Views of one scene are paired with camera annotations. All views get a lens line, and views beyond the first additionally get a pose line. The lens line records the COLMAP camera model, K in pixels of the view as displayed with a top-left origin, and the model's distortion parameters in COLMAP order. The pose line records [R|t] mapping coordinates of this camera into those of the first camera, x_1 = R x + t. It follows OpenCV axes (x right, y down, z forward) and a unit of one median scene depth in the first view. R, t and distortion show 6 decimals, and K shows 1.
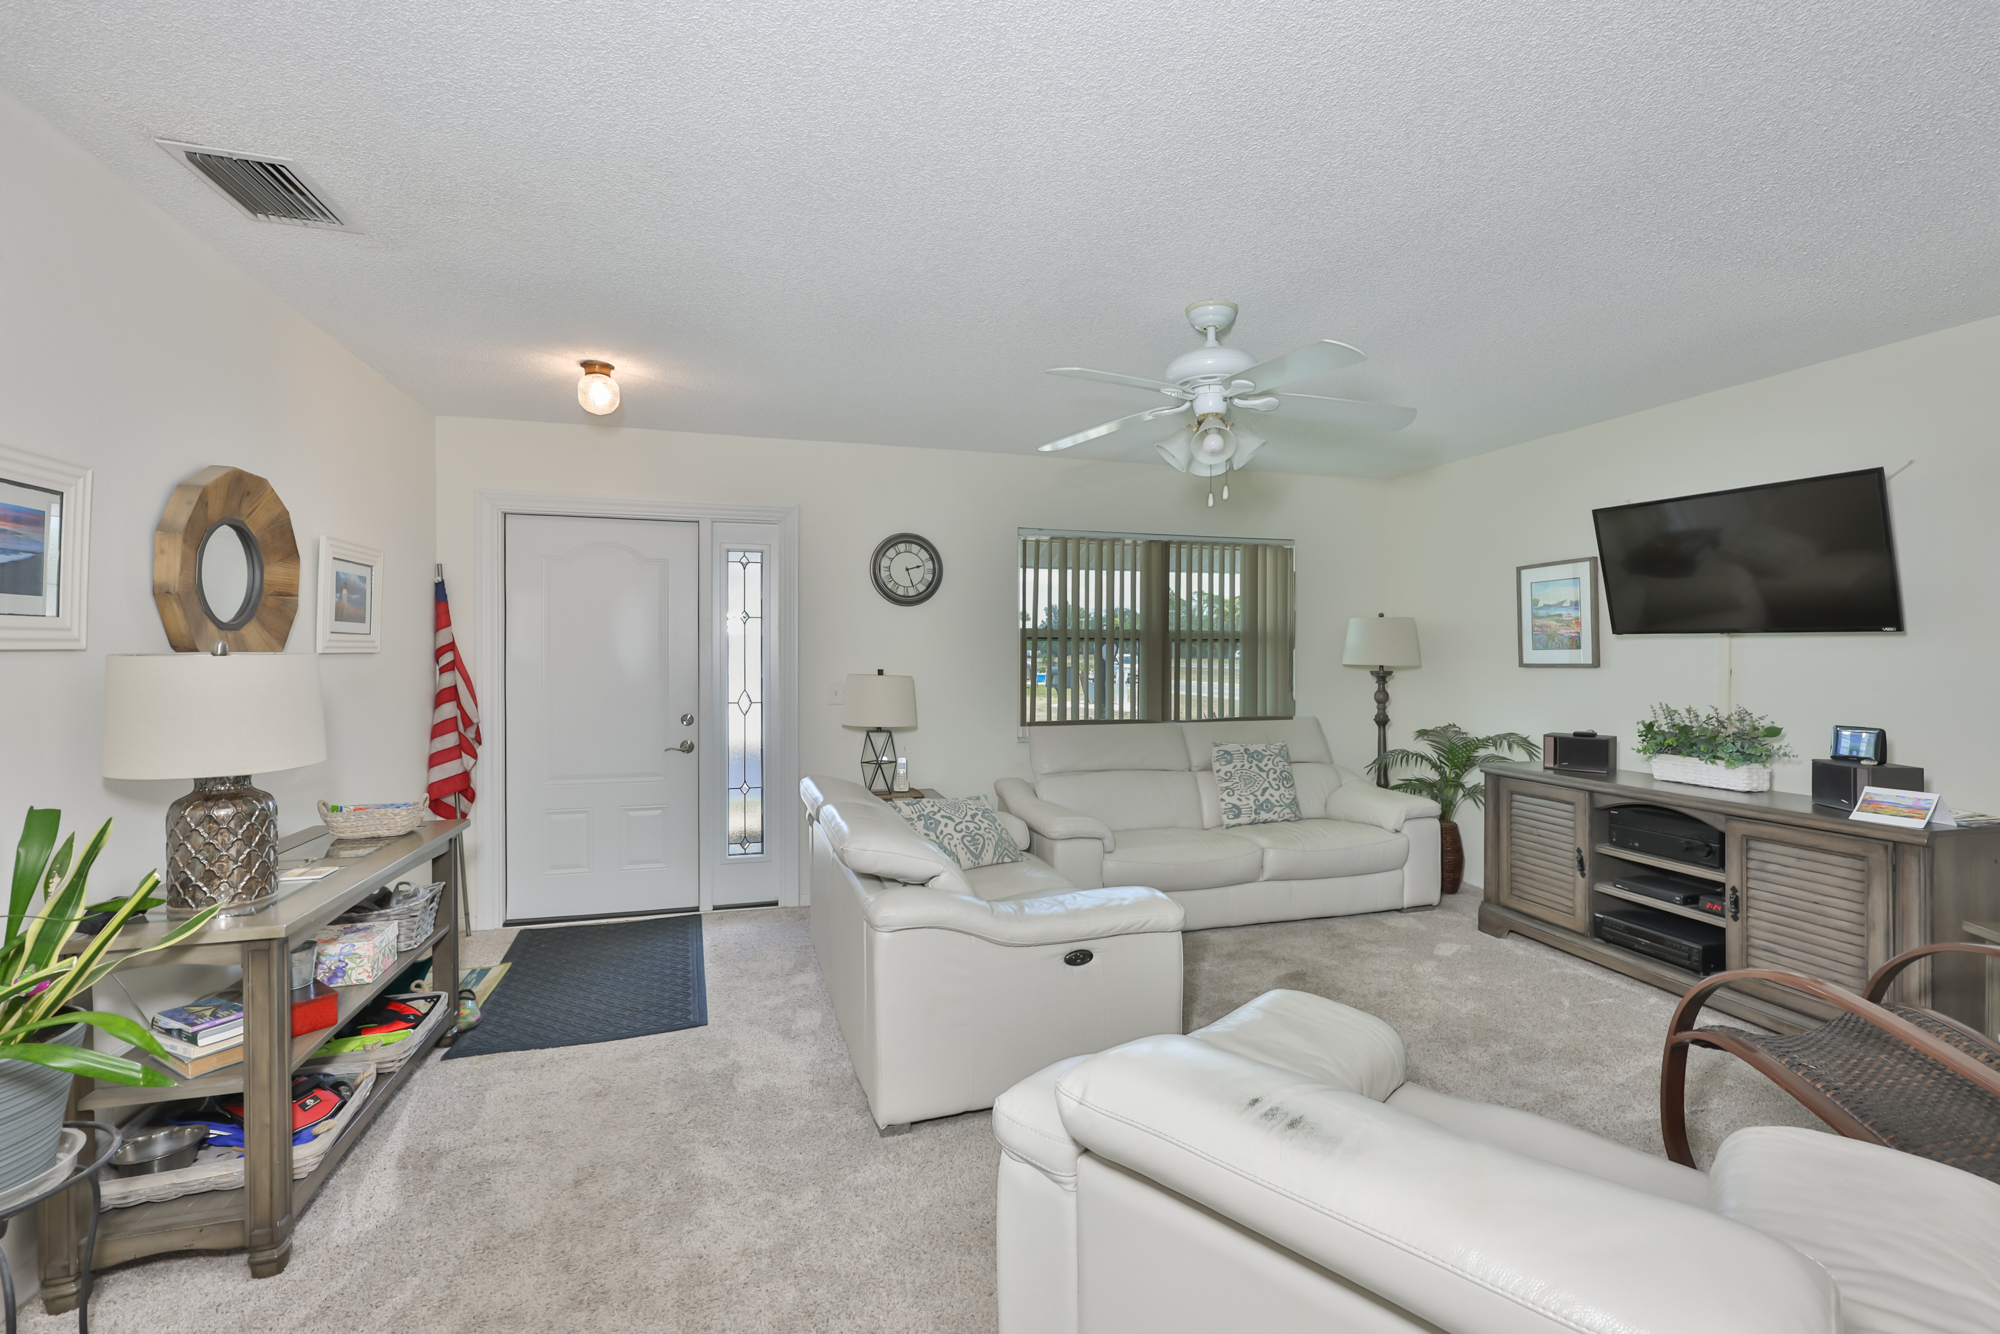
lens RADIAL K [[856.2, 0, 1007.8], [0, 856.2, 665.4], [0, 0, 1]] dist [-0.001843, 0.000037]
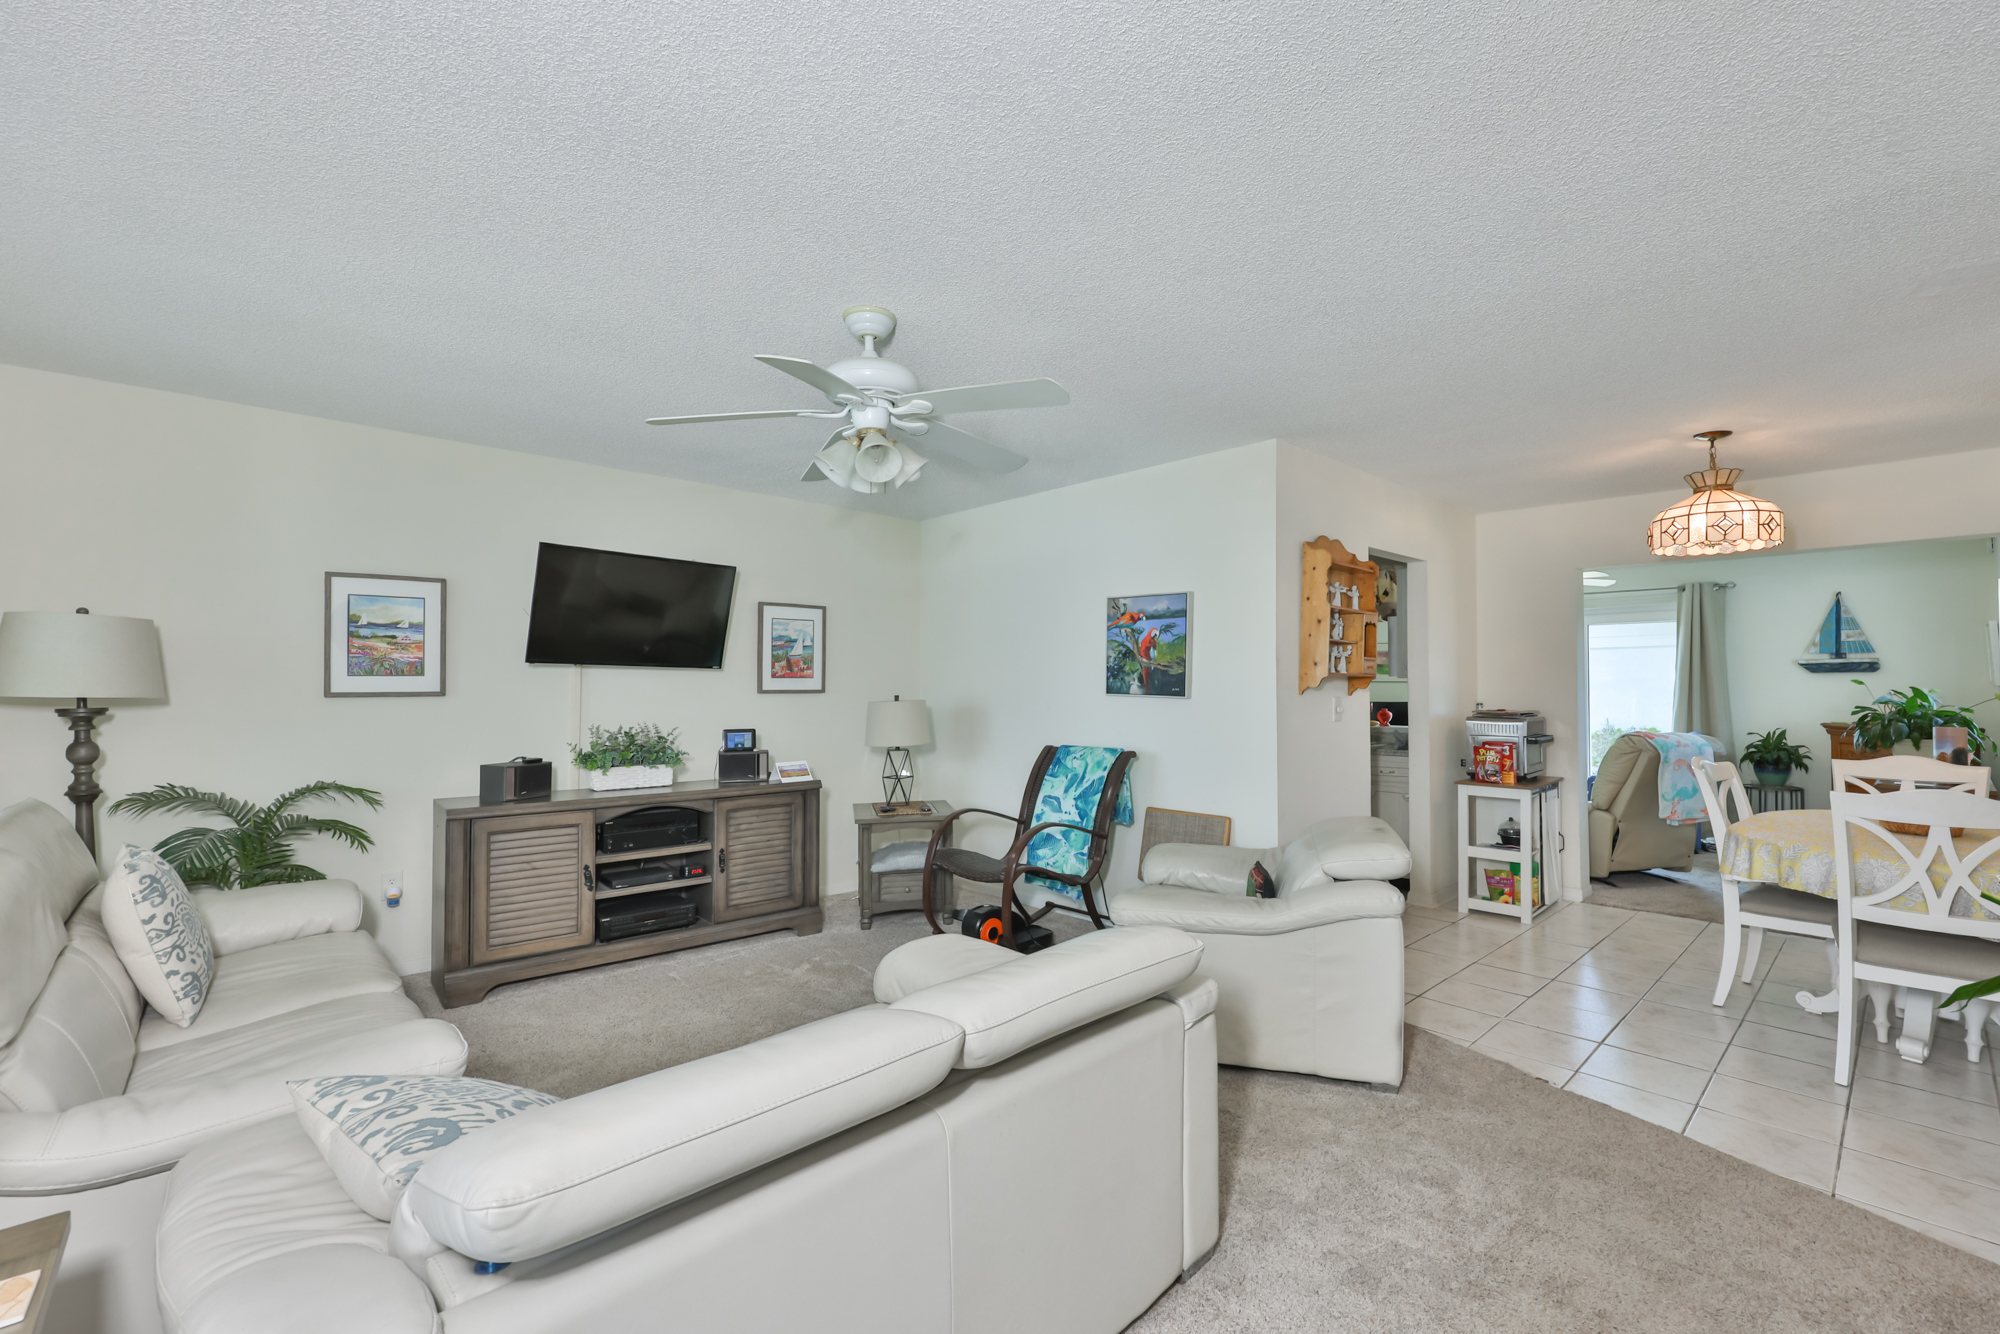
lens RADIAL K [[873.9, 0, 1012.2], [0, 873.9, 671.7], [0, 0, 1]] dist [0.000189, -0.000155]
pose [[-0.454812, 0.014086, 0.890476, -0.467843], [0.007214, 0.999900, -0.012133, -0.007820], [-0.890558, 0.000906, -0.454869, 0.885847]]
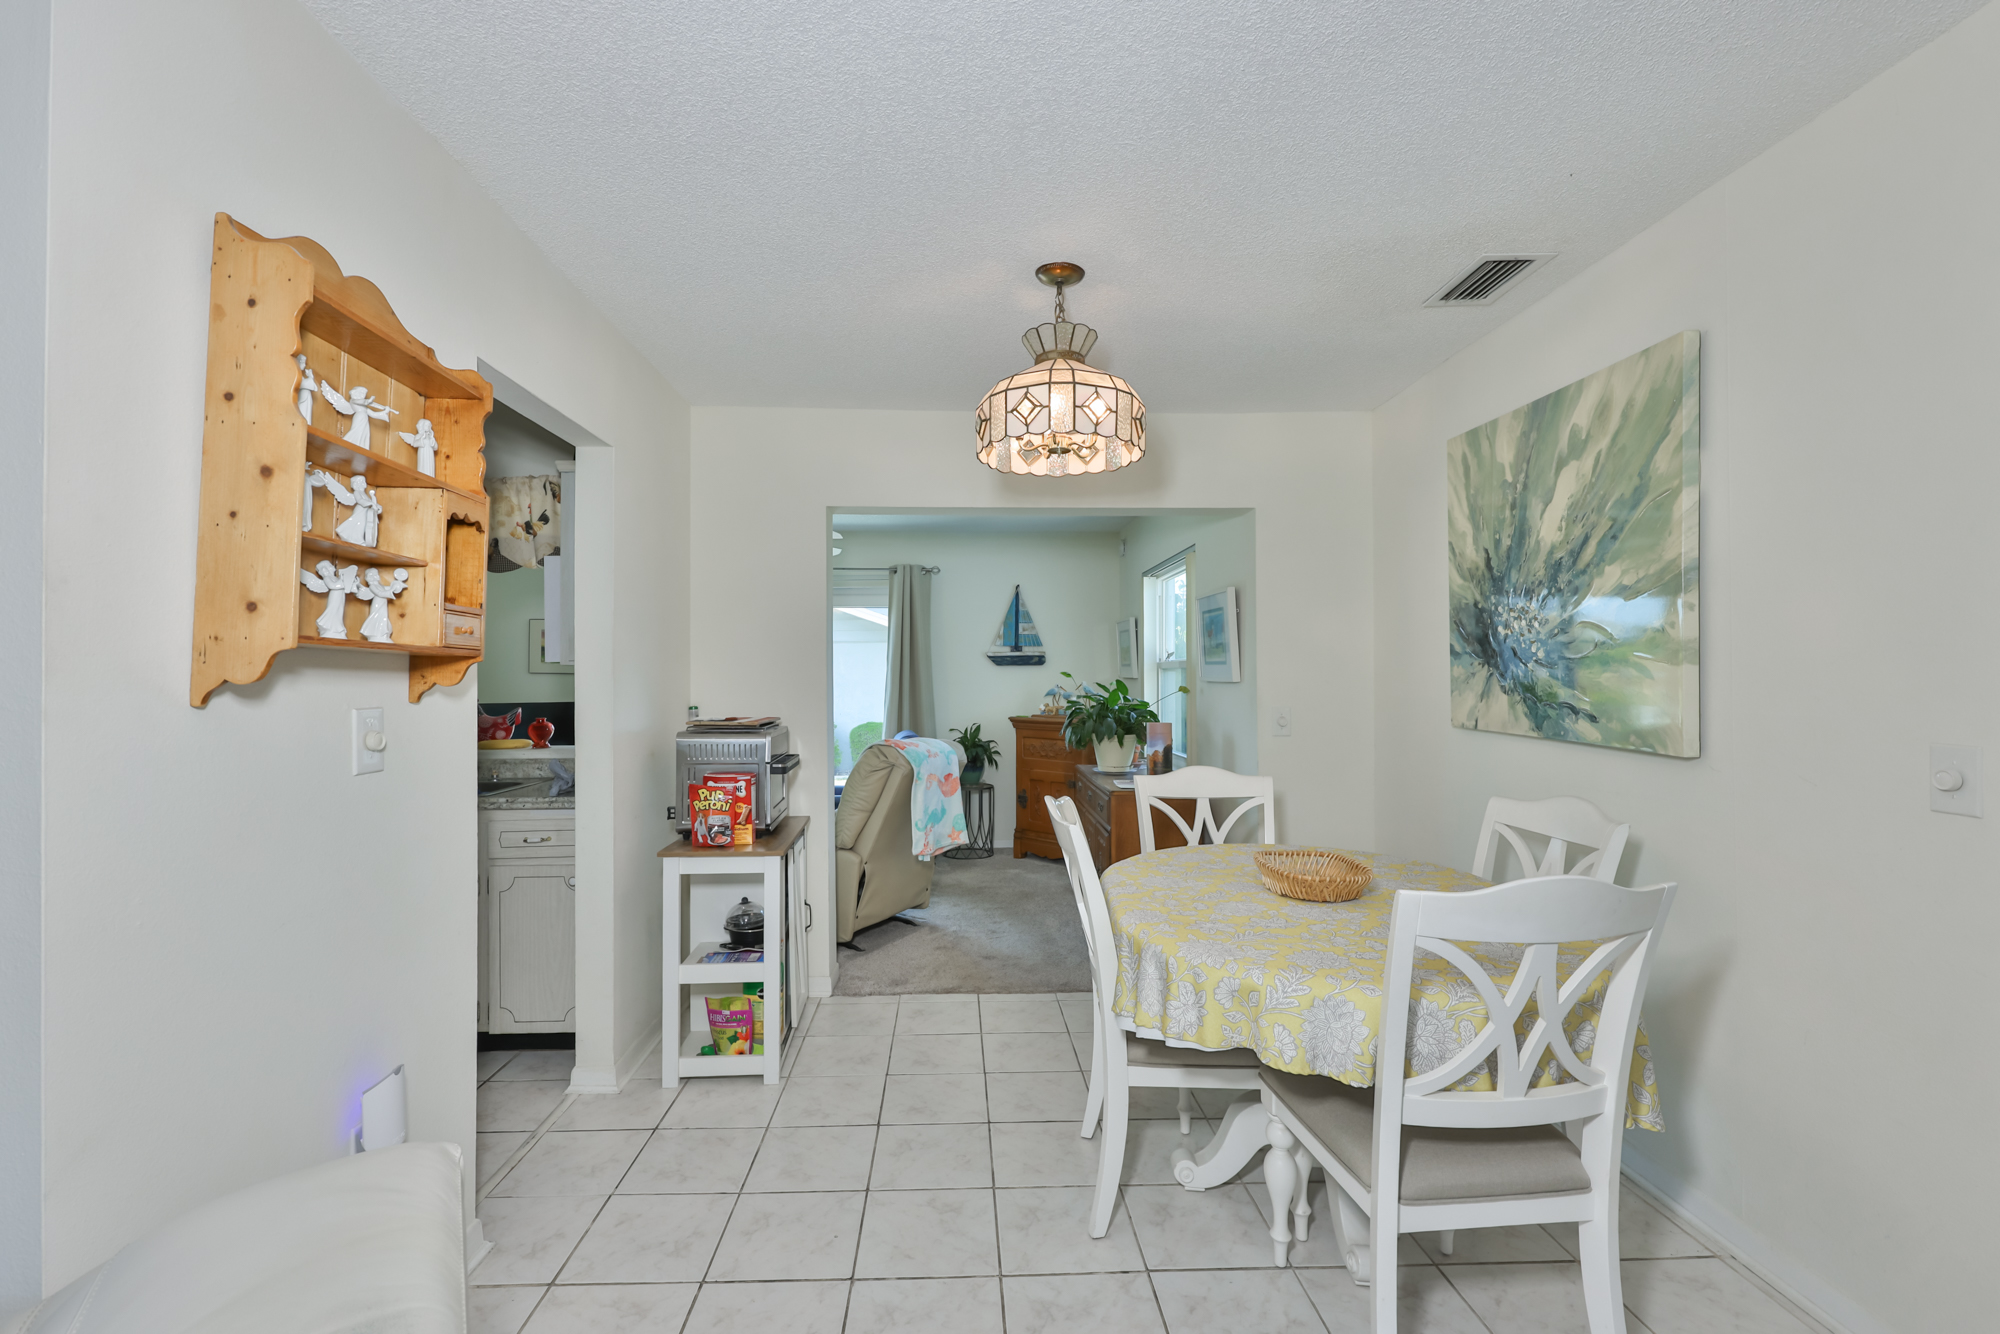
lens RADIAL K [[853.1, 0, 971.9], [0, 853.1, 675.7], [0, 0, 1]] dist [-0.000905, -0.000162]
pose [[-0.966403, 0.002942, 0.257016, -0.071896], [0.003898, 0.999987, 0.003212, -0.001957], [-0.257003, 0.004106, -0.966402, 0.363609]]
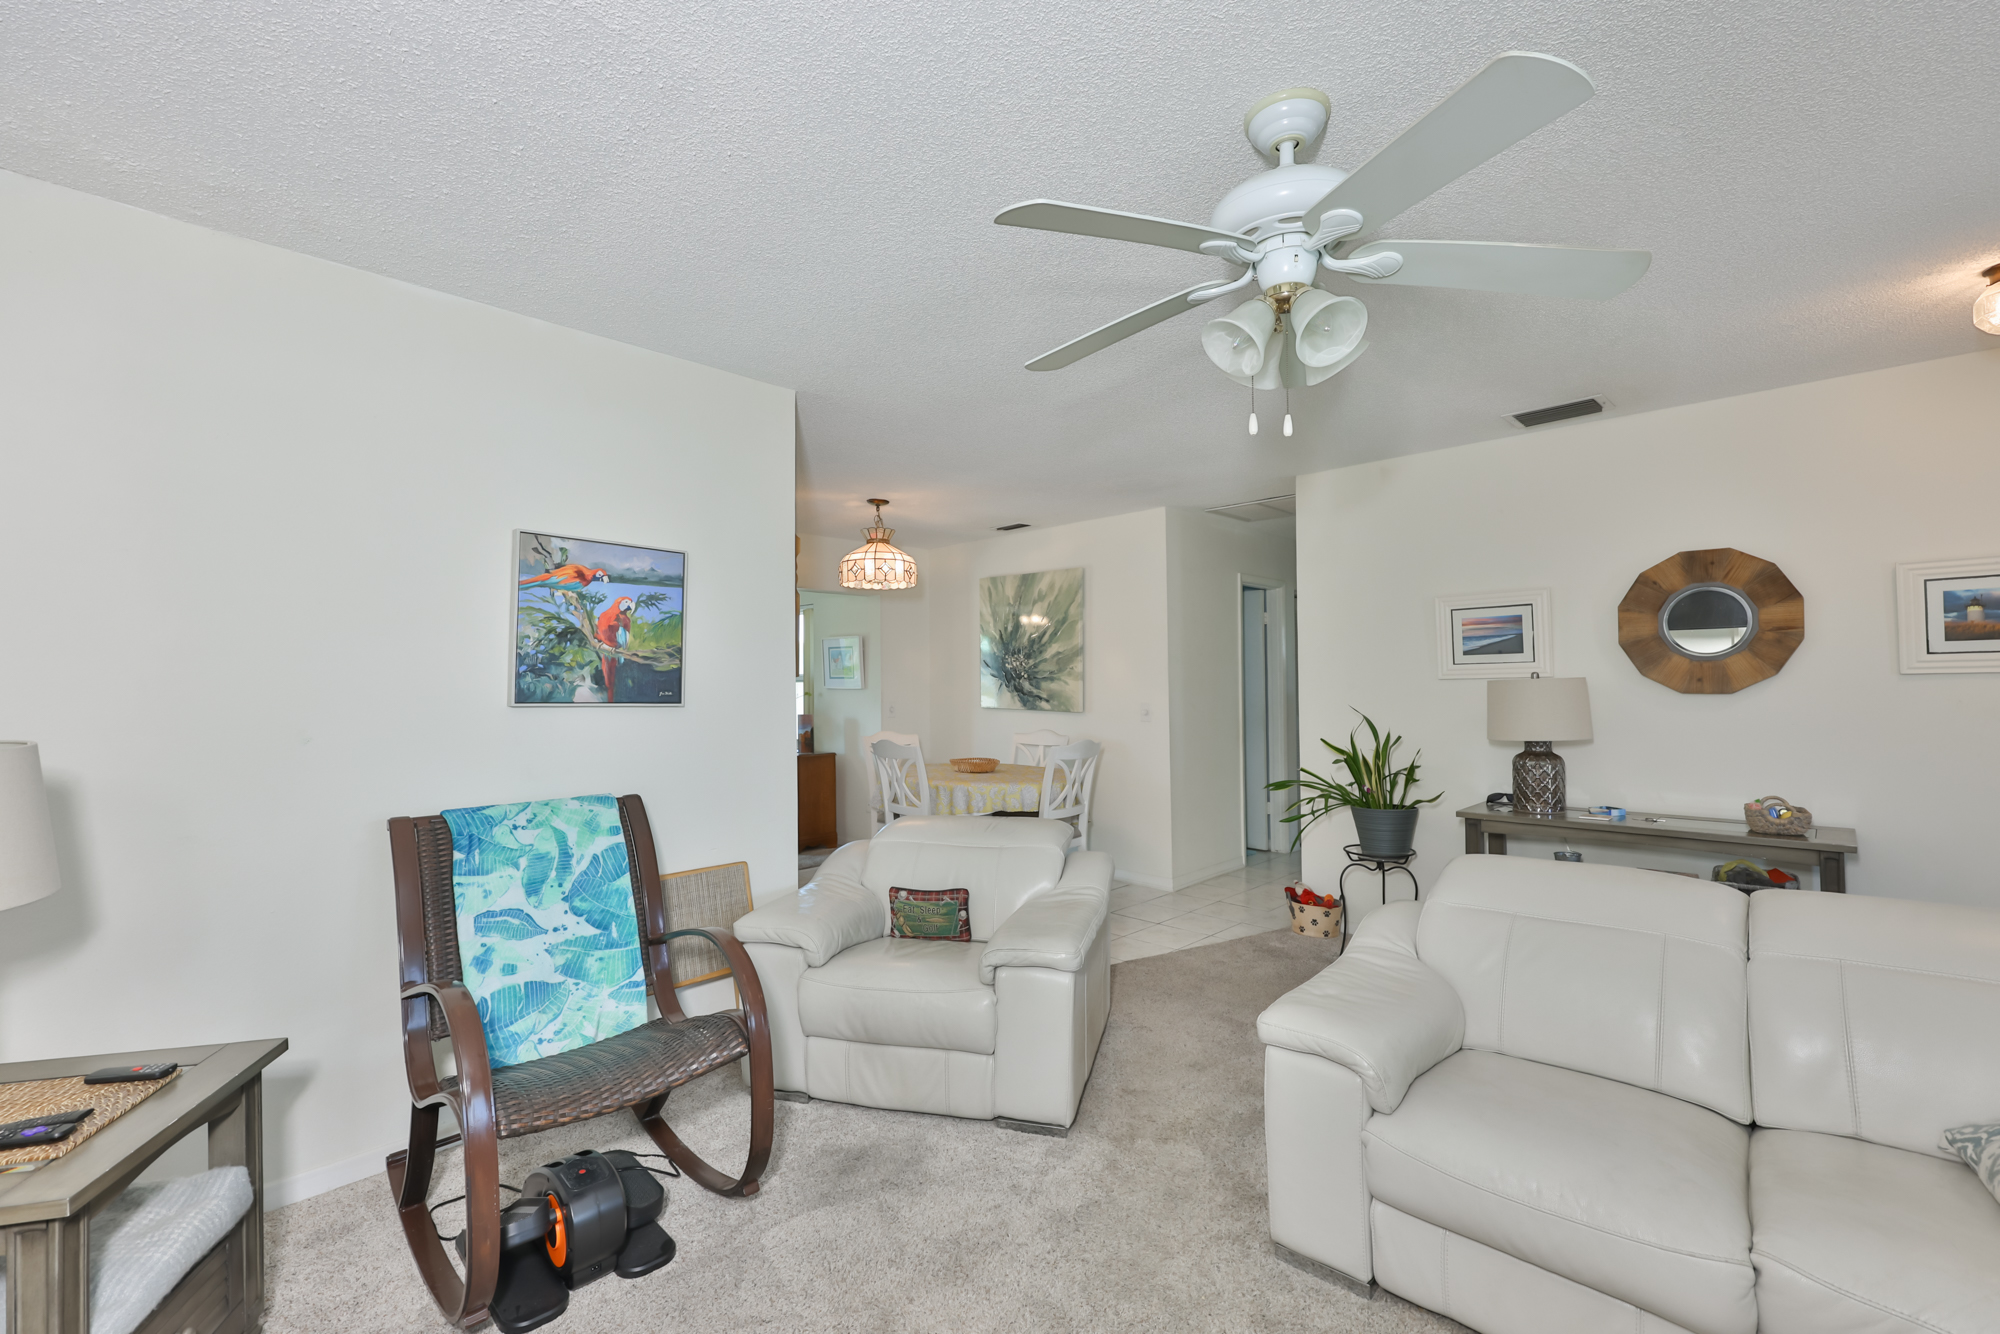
lens RADIAL K [[873.9, 0, 1012.2], [0, 873.9, 671.7], [0, 0, 1]] dist [0.000189, -0.000155]
pose [[-0.854414, -0.000686, -0.519592, 0.510673], [0.004083, 0.999959, -0.008033, -0.008680], [0.519577, -0.008985, -0.854377, 0.977271]]
